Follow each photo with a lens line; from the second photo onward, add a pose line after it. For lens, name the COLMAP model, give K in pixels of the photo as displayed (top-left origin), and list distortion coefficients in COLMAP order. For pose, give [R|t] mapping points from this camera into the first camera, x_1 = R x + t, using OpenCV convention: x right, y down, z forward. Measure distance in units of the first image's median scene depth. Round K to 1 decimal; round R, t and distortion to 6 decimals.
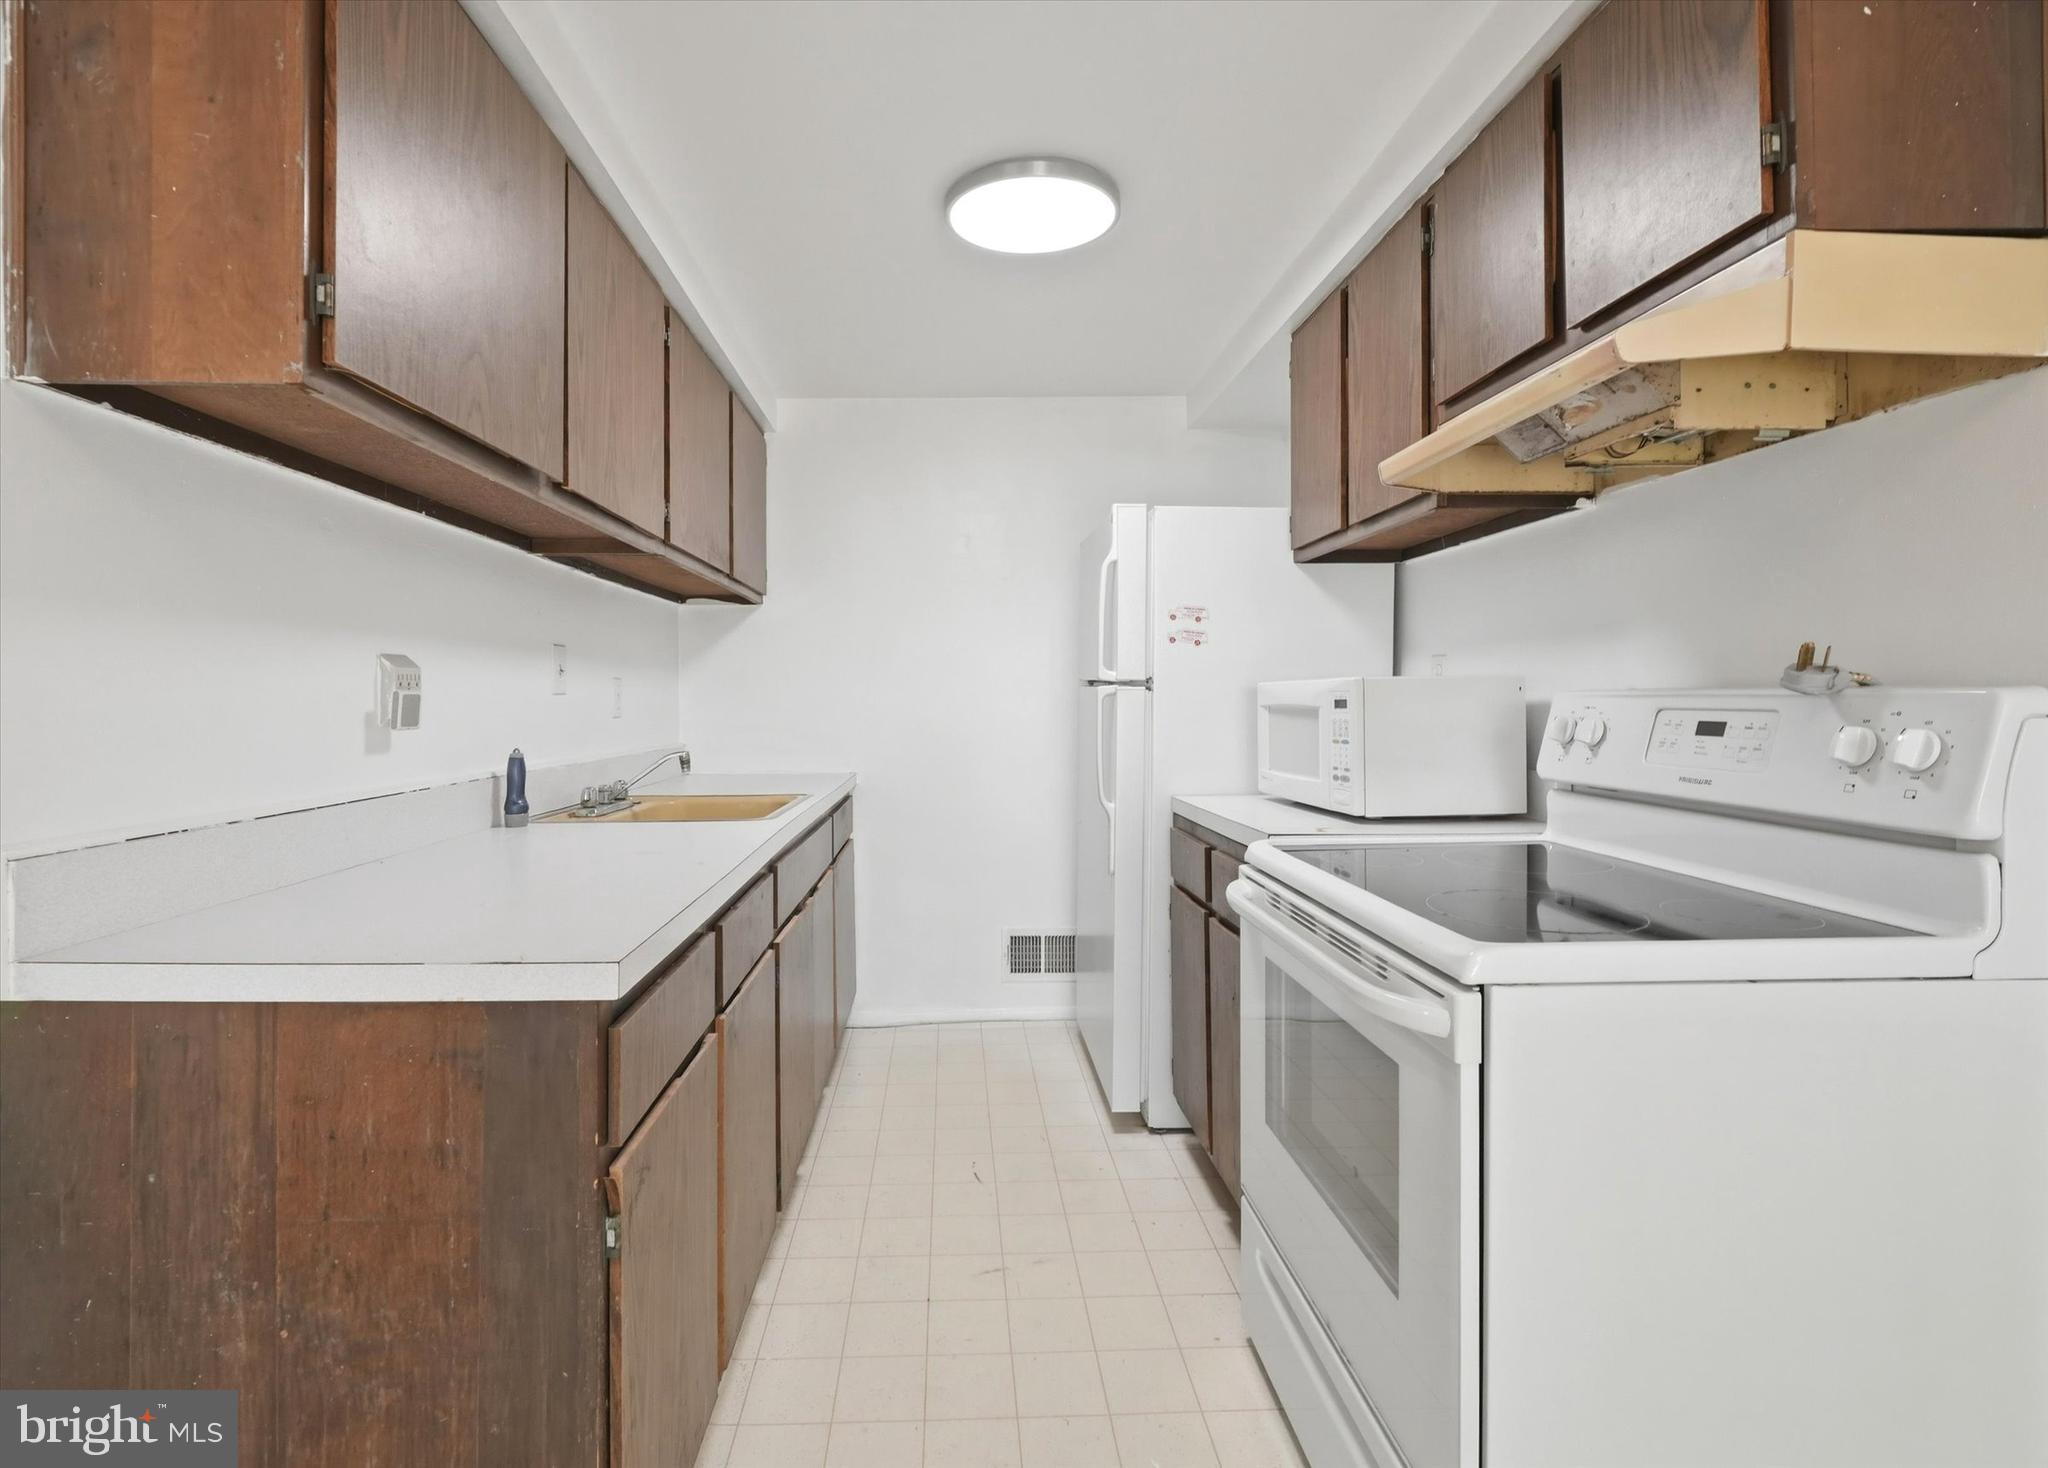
lens RADIAL K [[945.8, 0, 979.9], [0, 945.8, 722.3], [0, 0, 1]] dist [0.001953, 0.000520]
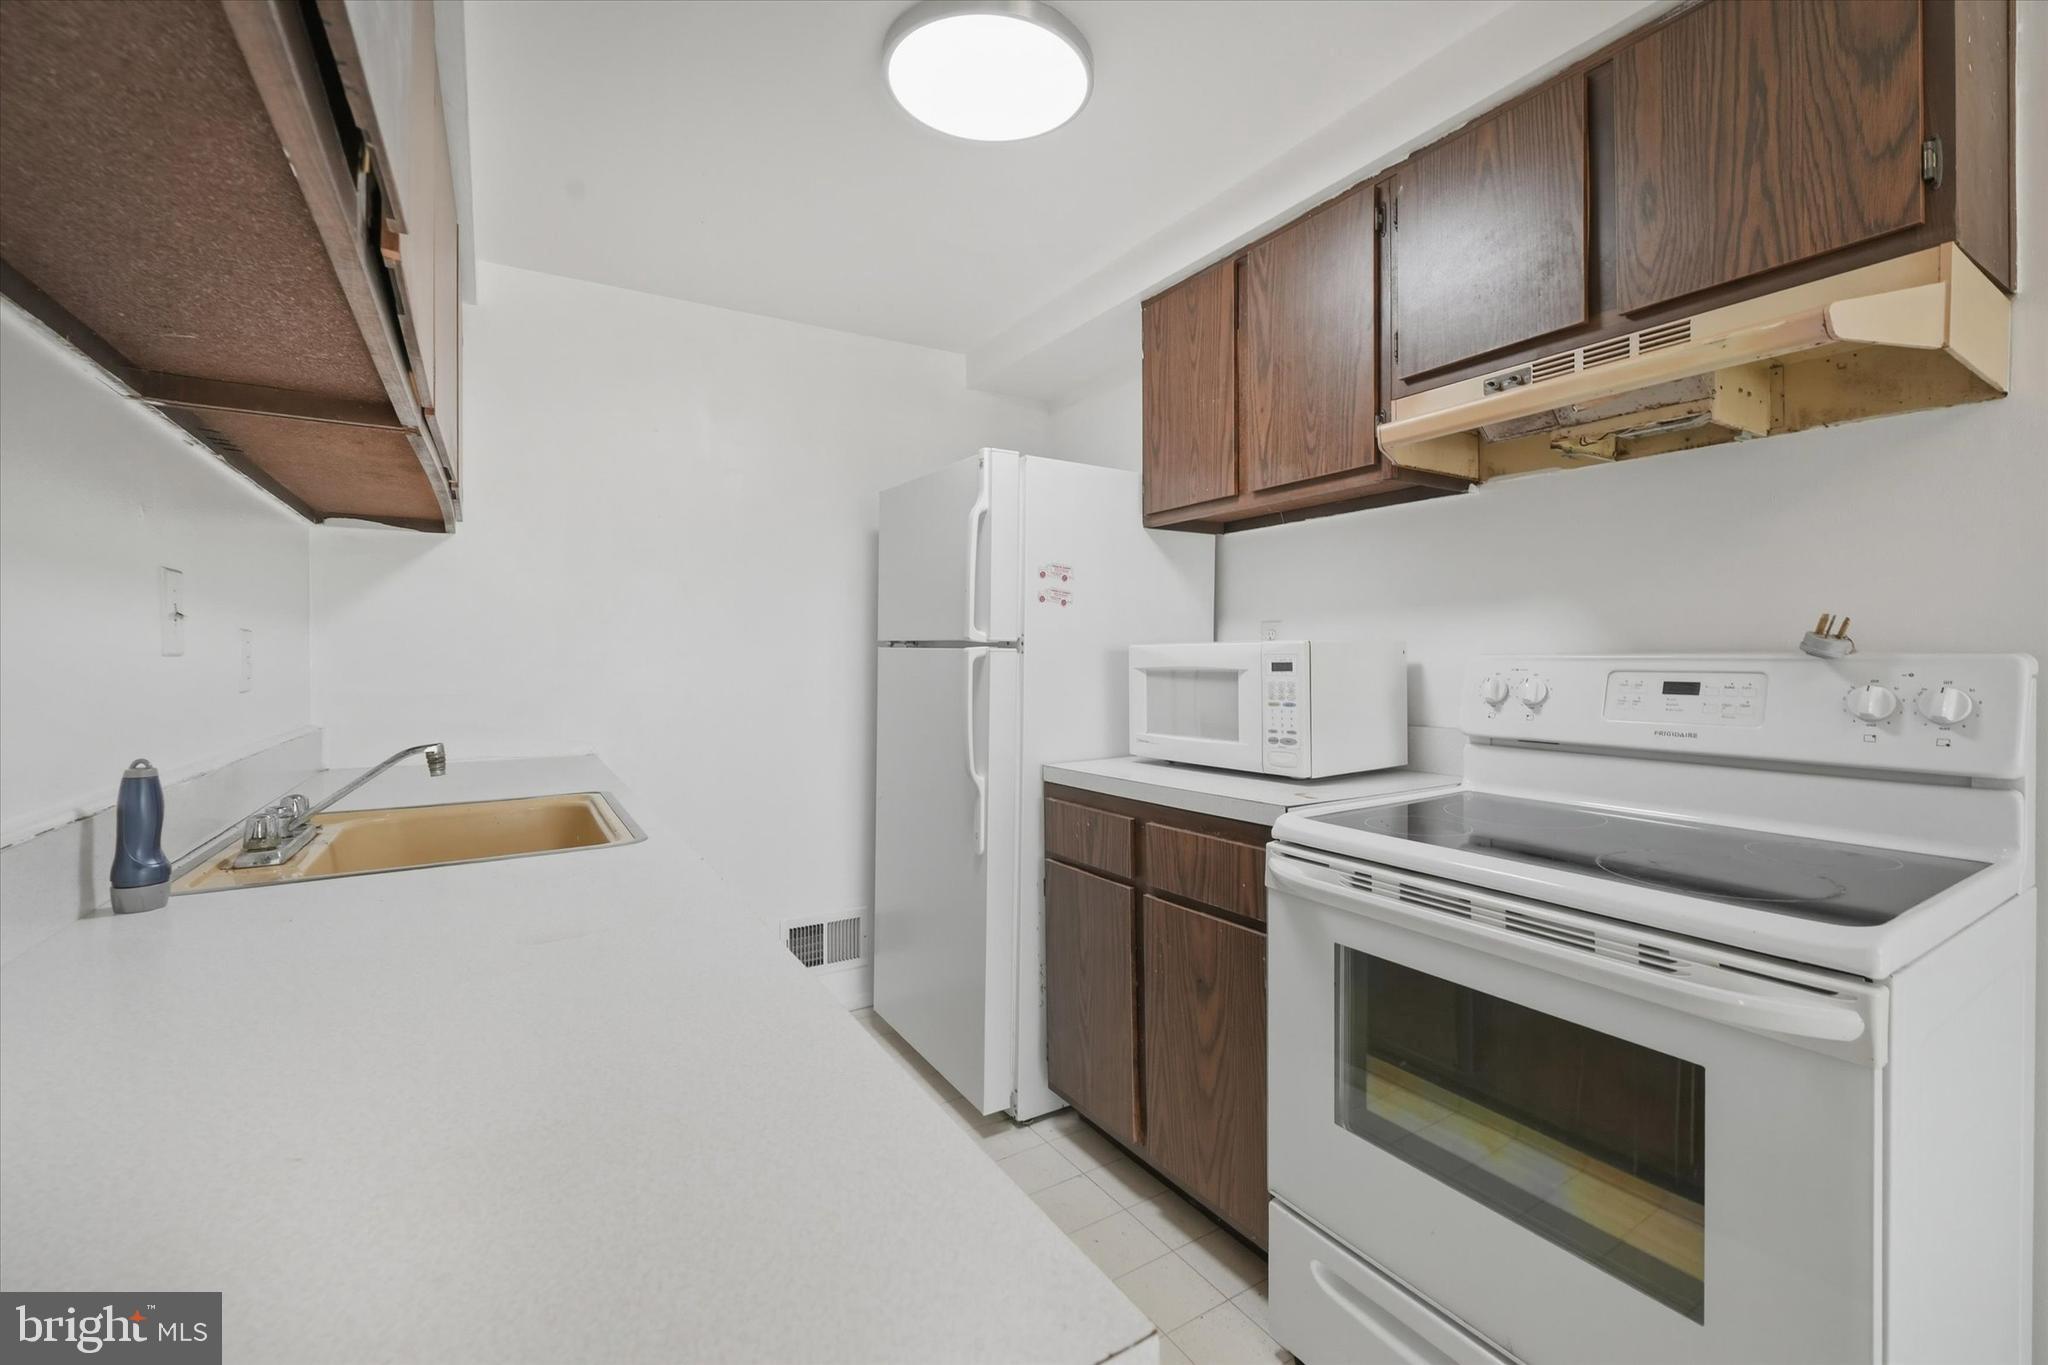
lens RADIAL K [[845.6, 0, 1017.5], [0, 845.6, 670.0], [0, 0, 1]] dist [-0.000421, -0.000058]
pose [[0.868093, -0.007247, 0.496348, -0.298247], [0.013049, 0.999881, -0.008224, -0.011994], [-0.496229, 0.013616, 0.868085, 0.351273]]
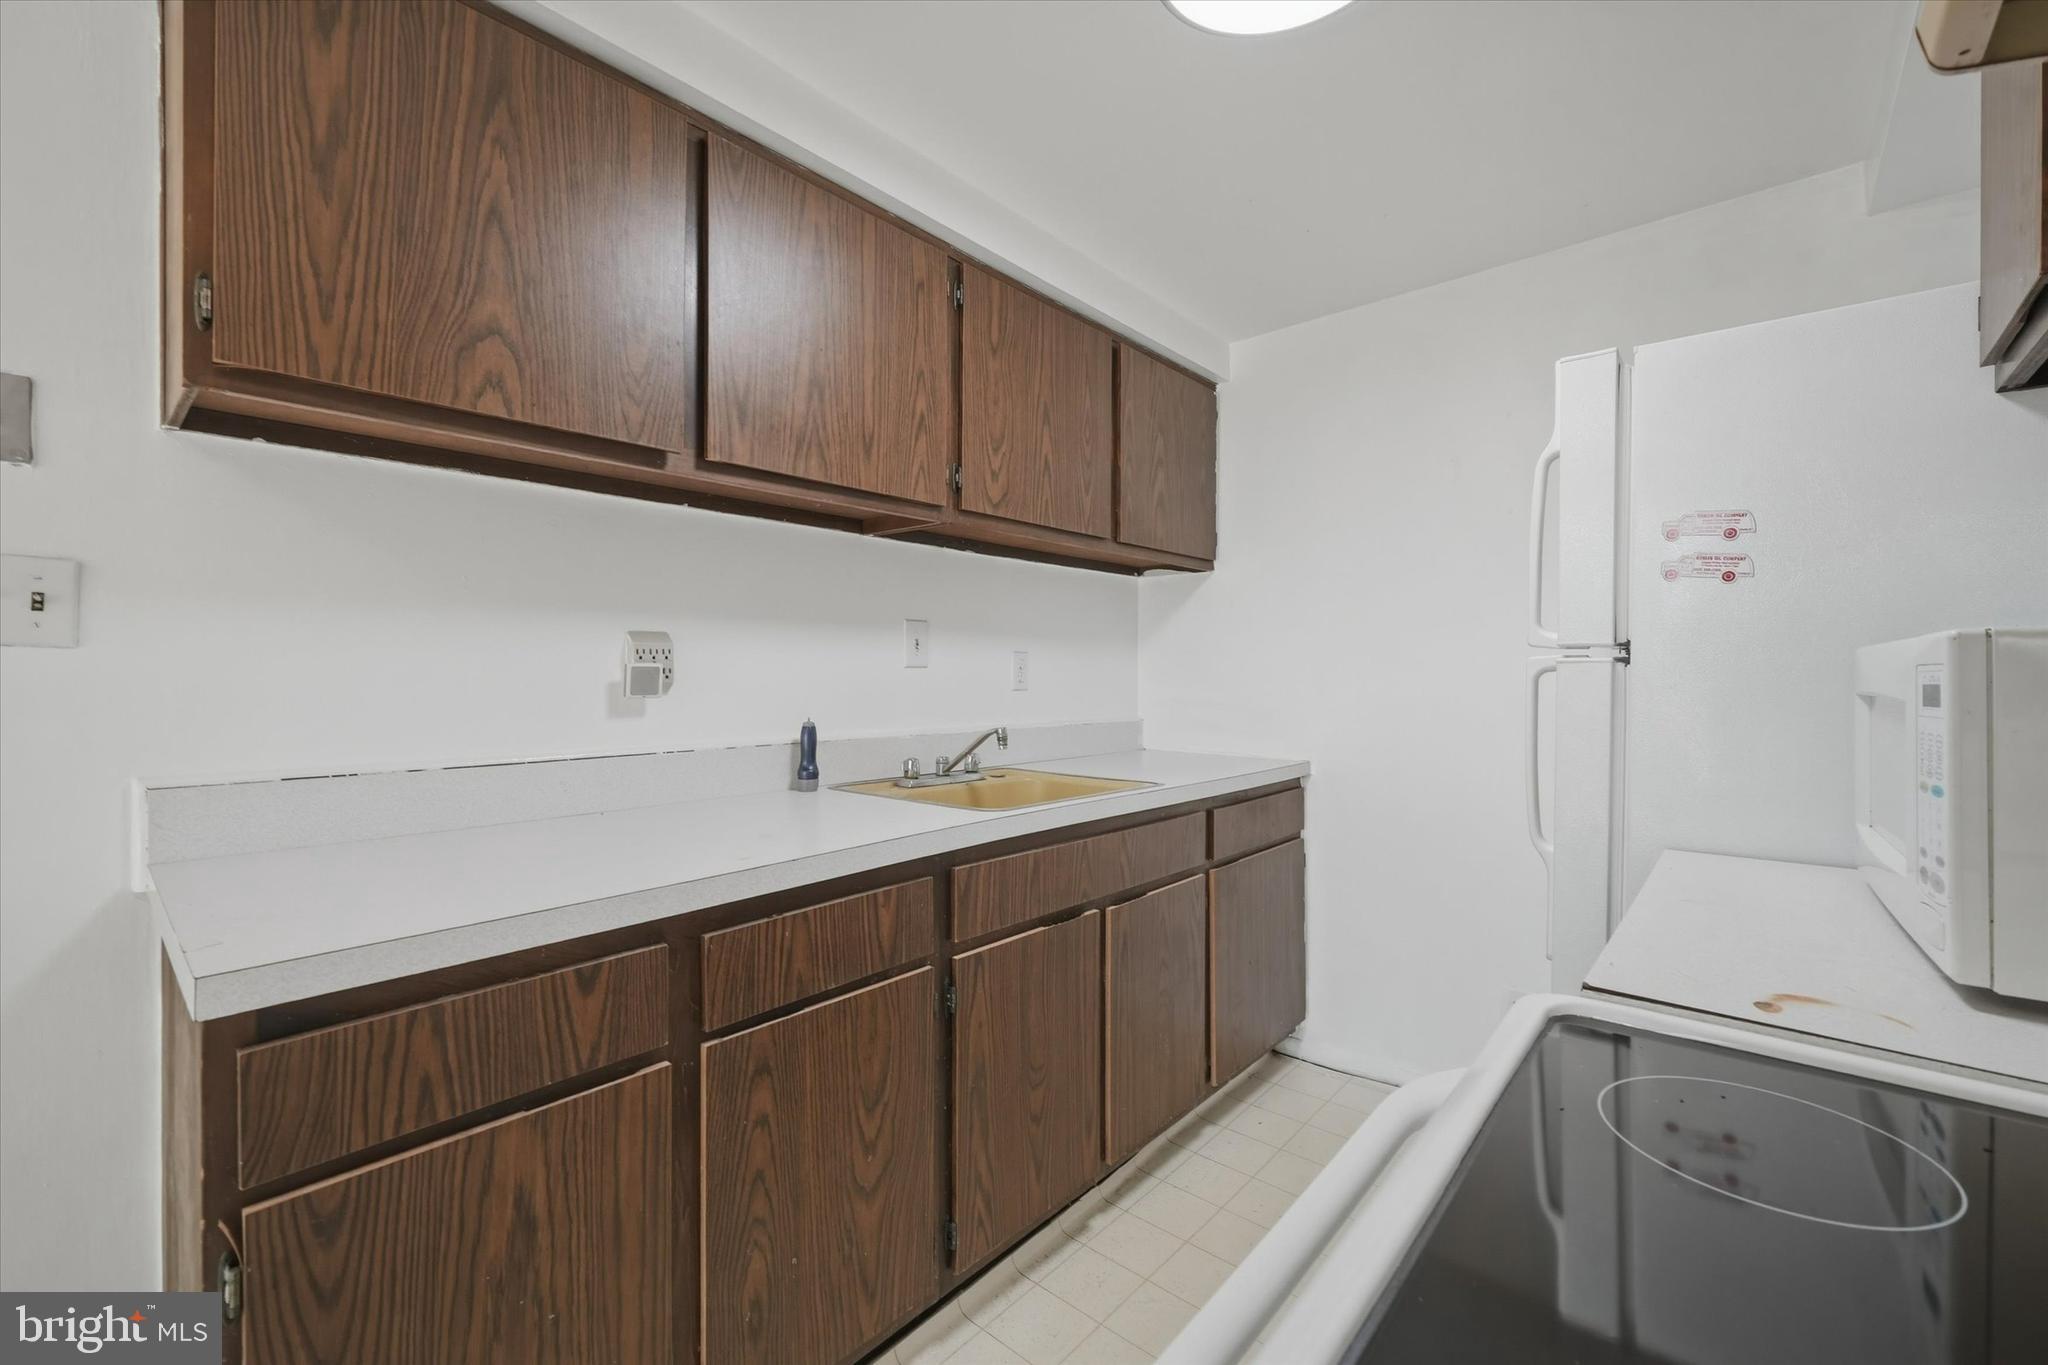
lens RADIAL K [[844.1, 0, 1029.3], [0, 844.1, 686.7], [0, 0, 1]] dist [-0.001912, -0.000176]
pose [[0.735431, 0.018635, -0.677344, 0.331714], [-0.024361, 0.999703, 0.001054, -0.013859], [0.677162, 0.015726, 0.735666, 0.462617]]
